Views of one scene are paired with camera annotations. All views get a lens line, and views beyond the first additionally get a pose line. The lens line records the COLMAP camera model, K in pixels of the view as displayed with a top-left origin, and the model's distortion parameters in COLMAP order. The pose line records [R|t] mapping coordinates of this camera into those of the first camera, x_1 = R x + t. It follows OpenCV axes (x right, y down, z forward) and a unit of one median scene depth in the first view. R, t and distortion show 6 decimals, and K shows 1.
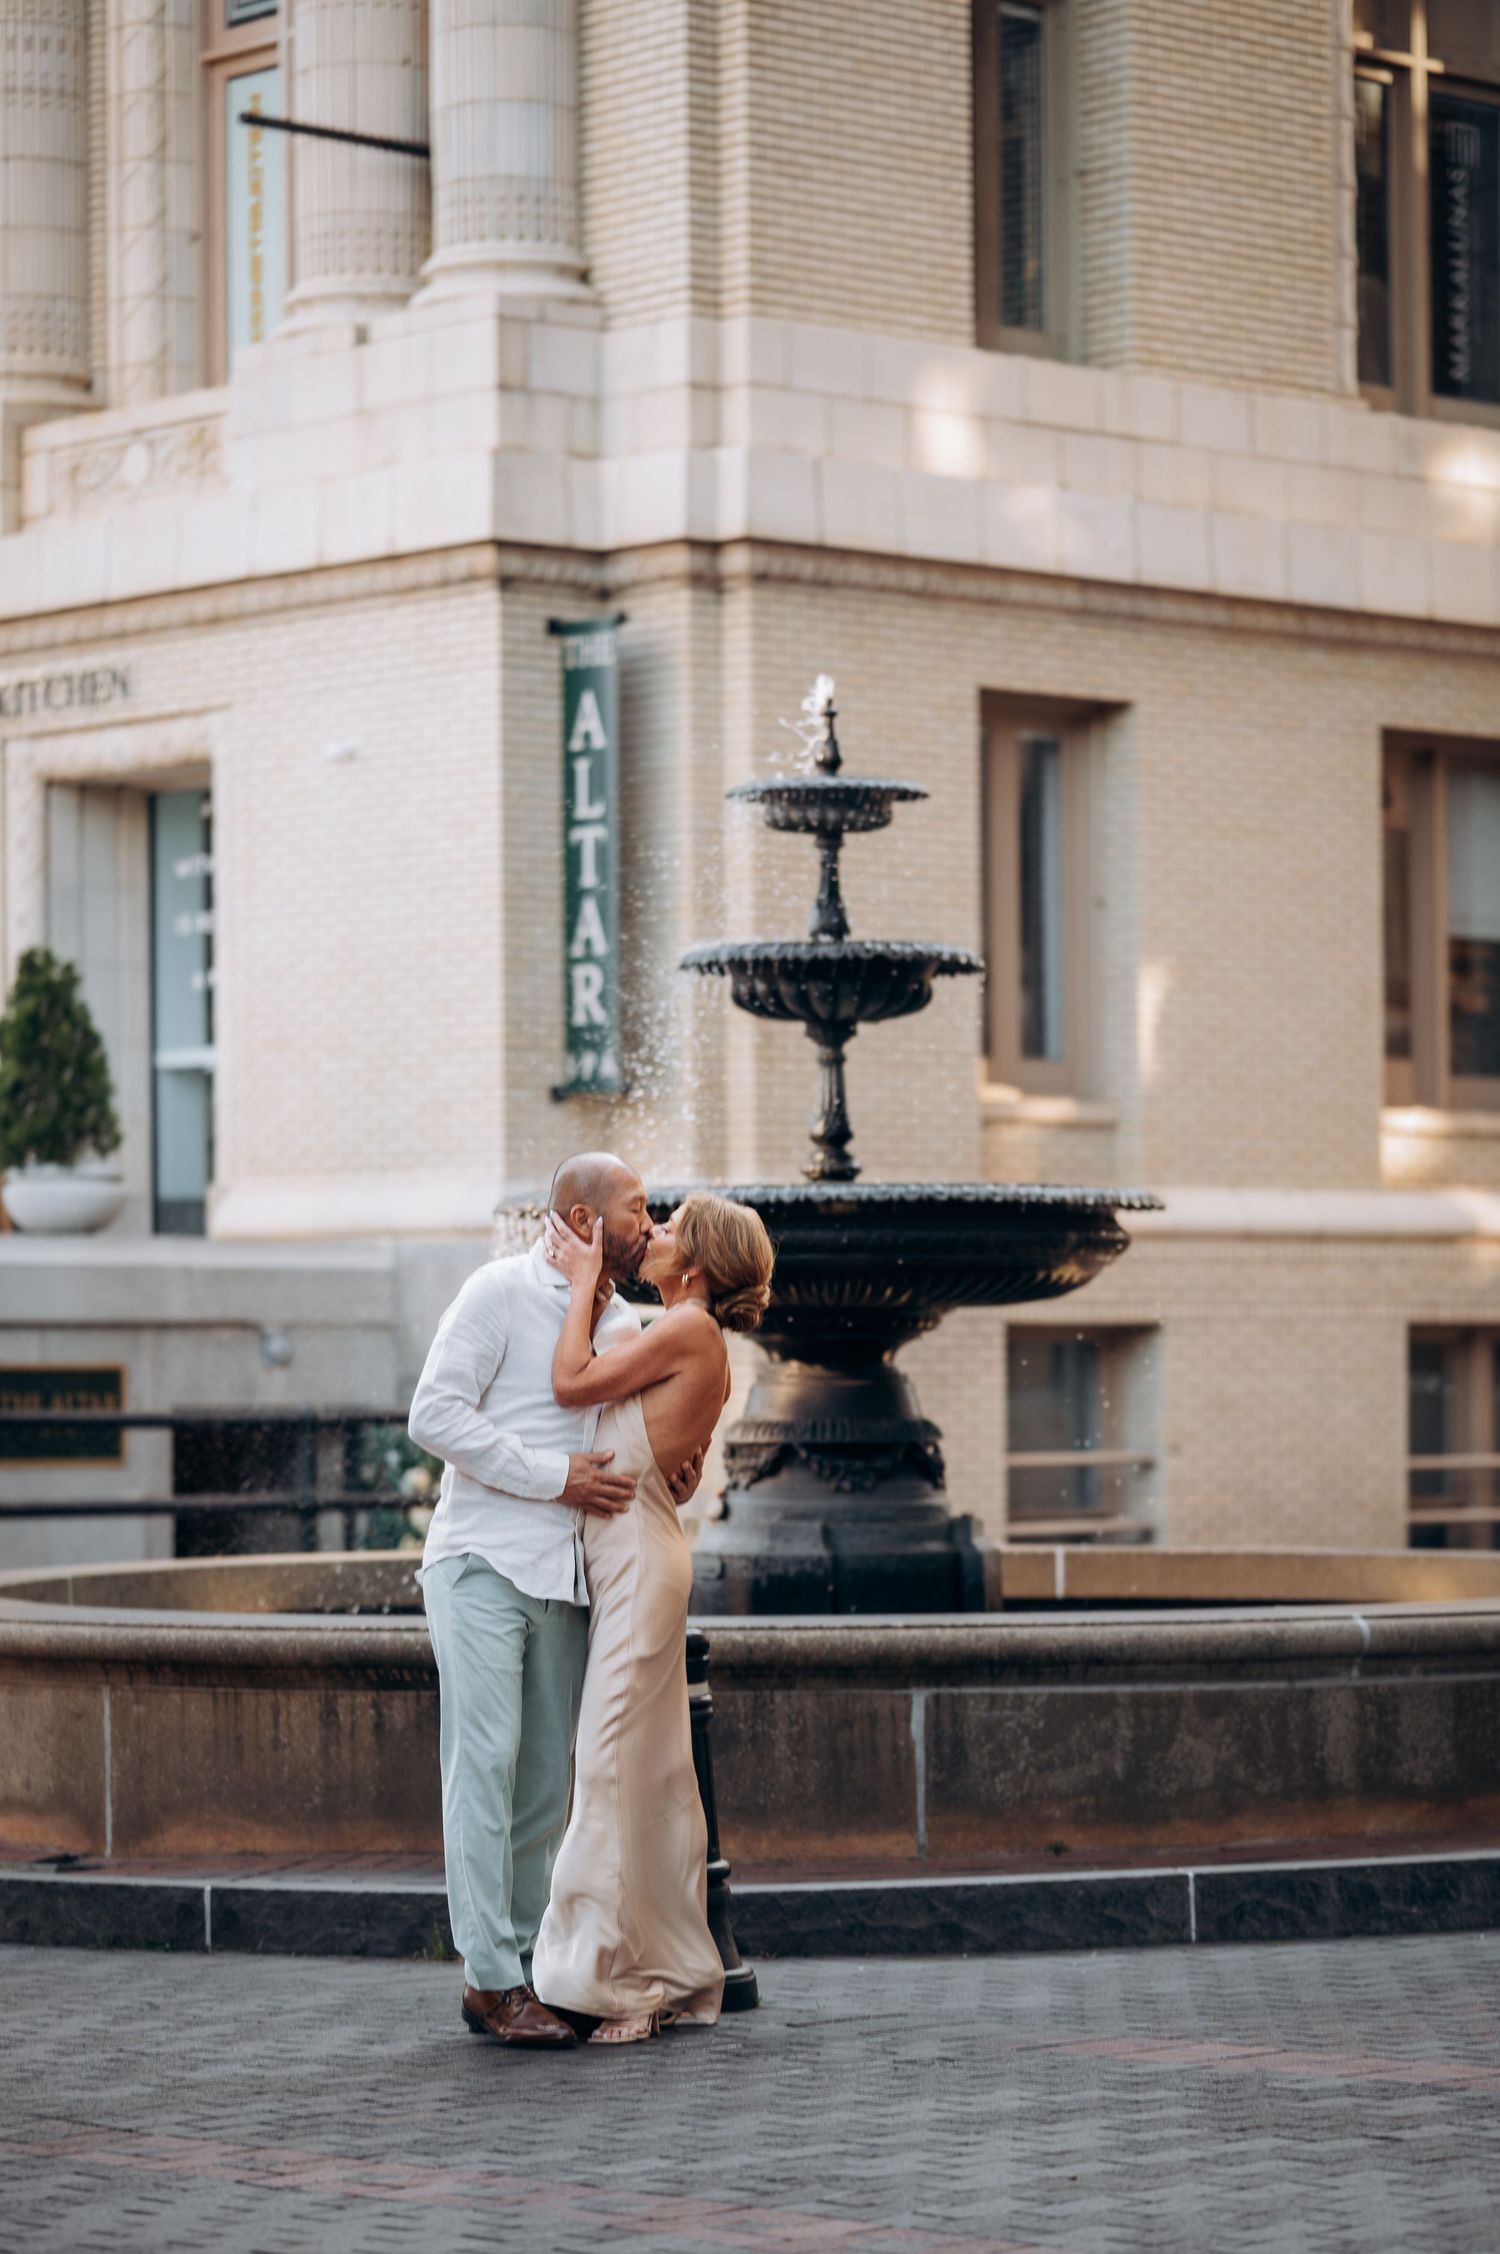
lens RADIAL K [[5844.5, 0, 889.6], [0, 5844.5, 1269.7], [0, 0, 1]] dist [0.000022, -0.771676]
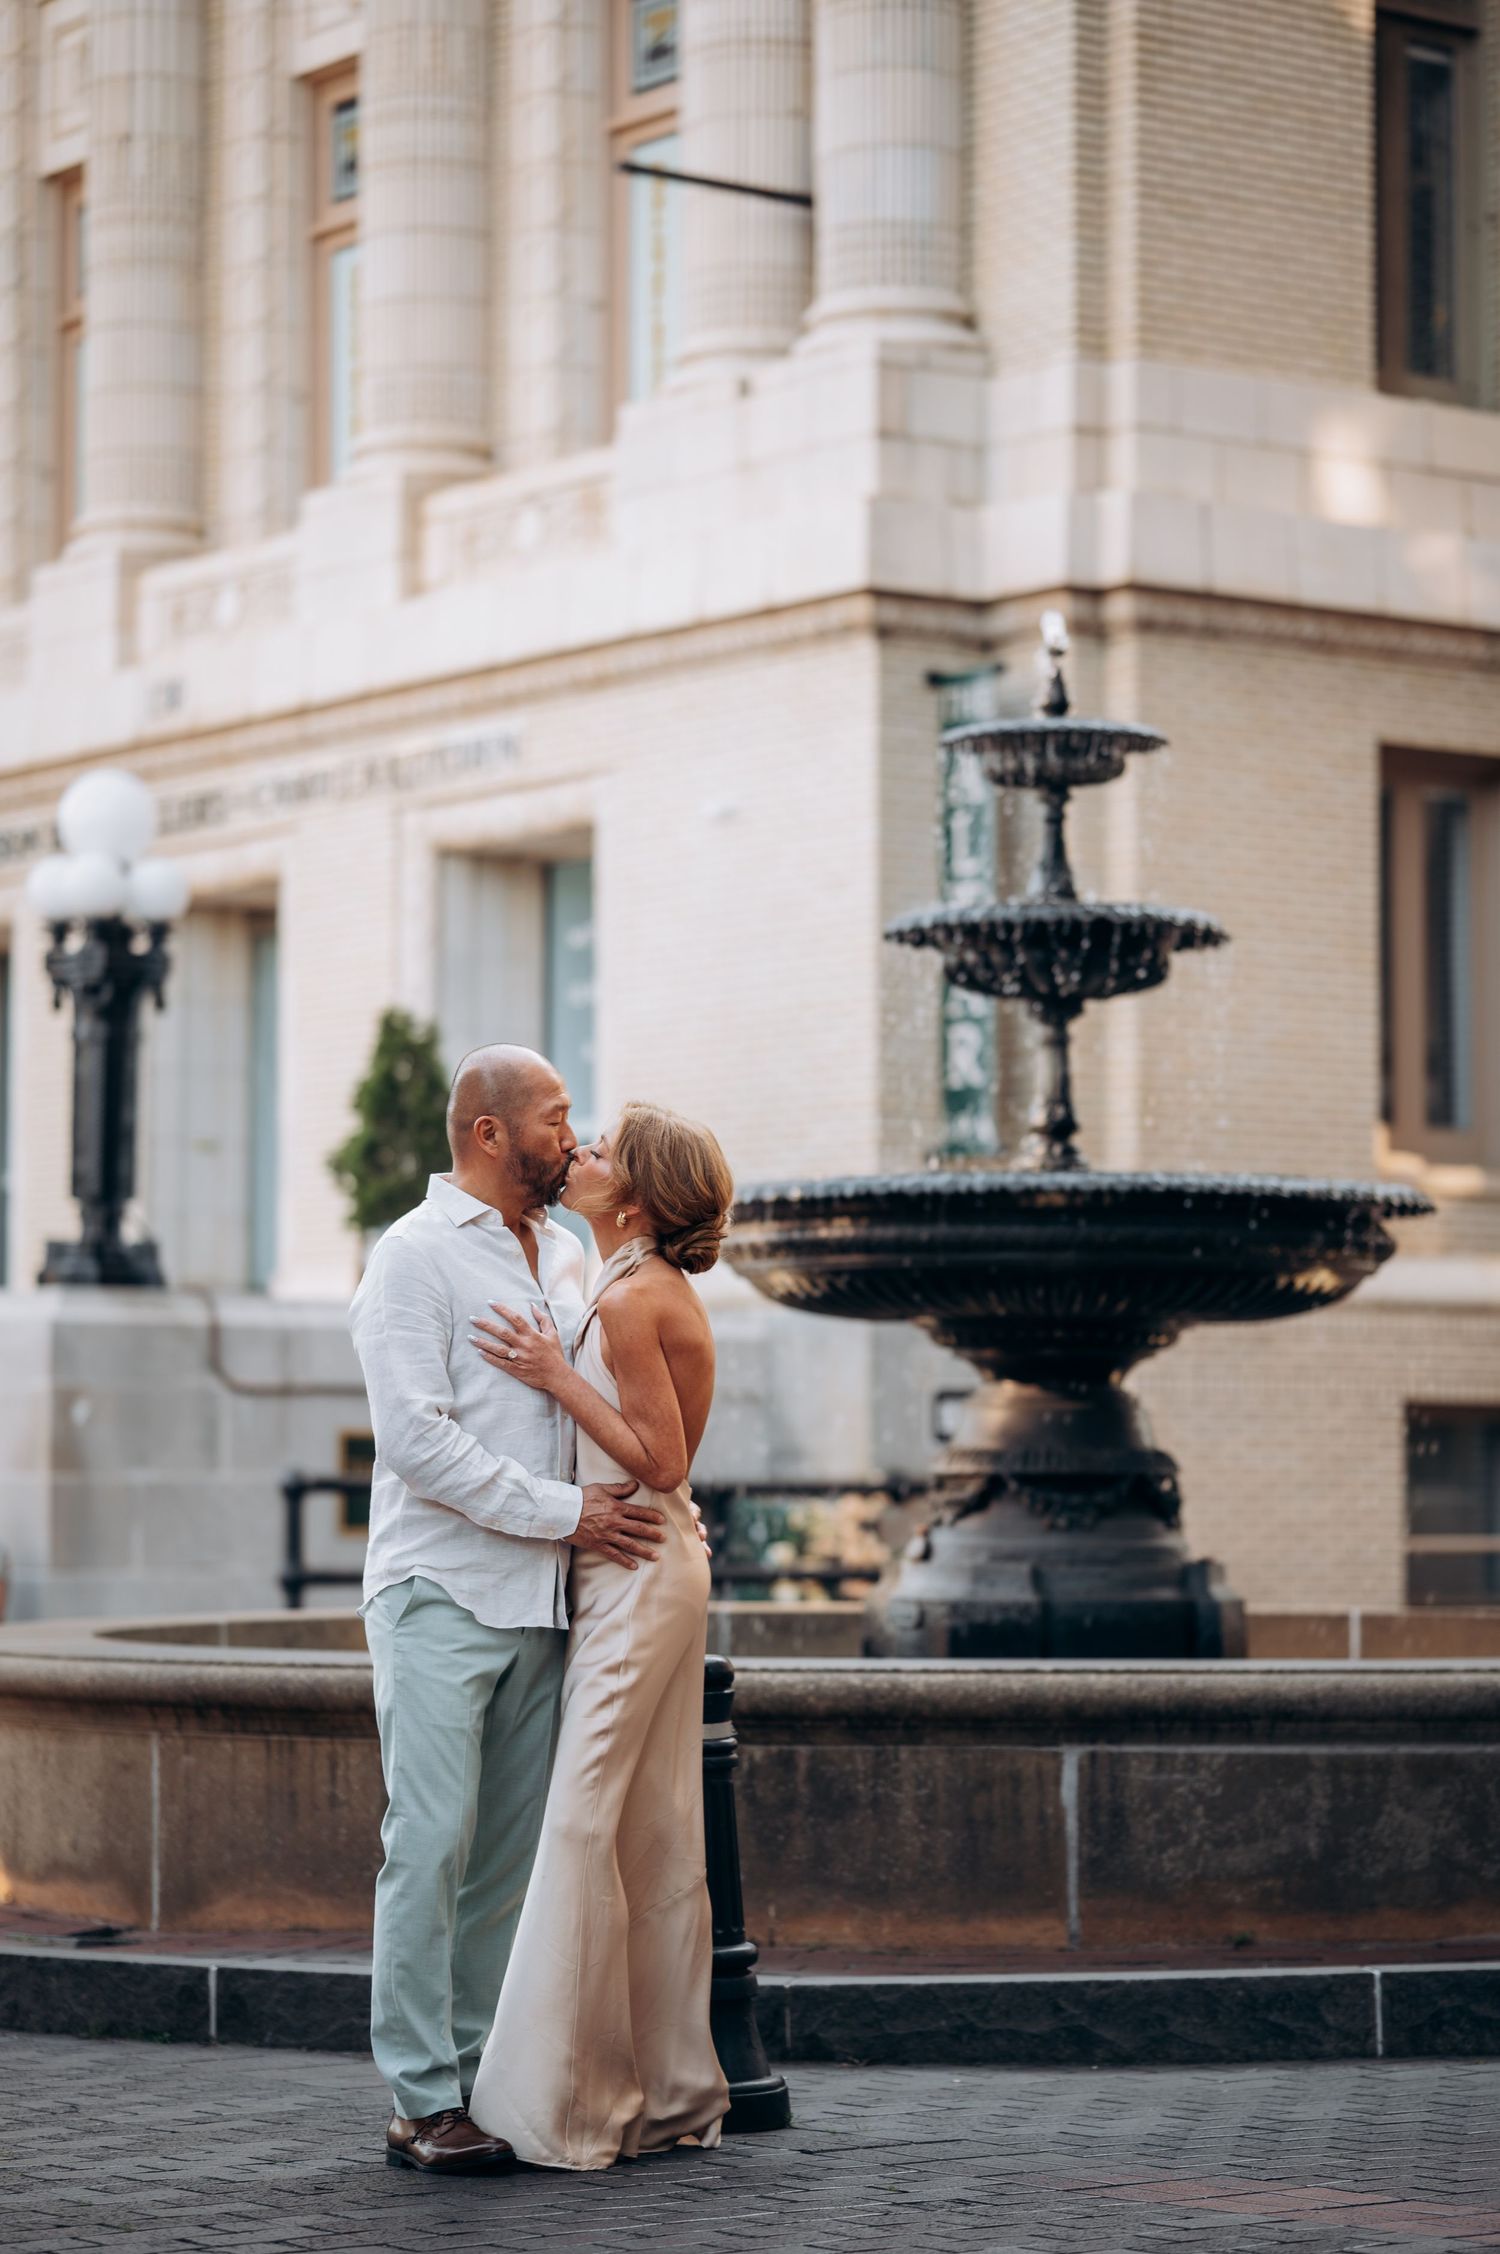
lens RADIAL K [[5558.8, 0, 750.0], [0, 5558.8, 1127.0], [0, 0, 1]] dist [0.032189, -0.730599]
pose [[0.992806, 0.001138, -0.119728, 0.045680], [-0.006956, 0.998814, -0.048191, 0.018157], [0.119531, 0.048677, 0.991636, 0.165448]]
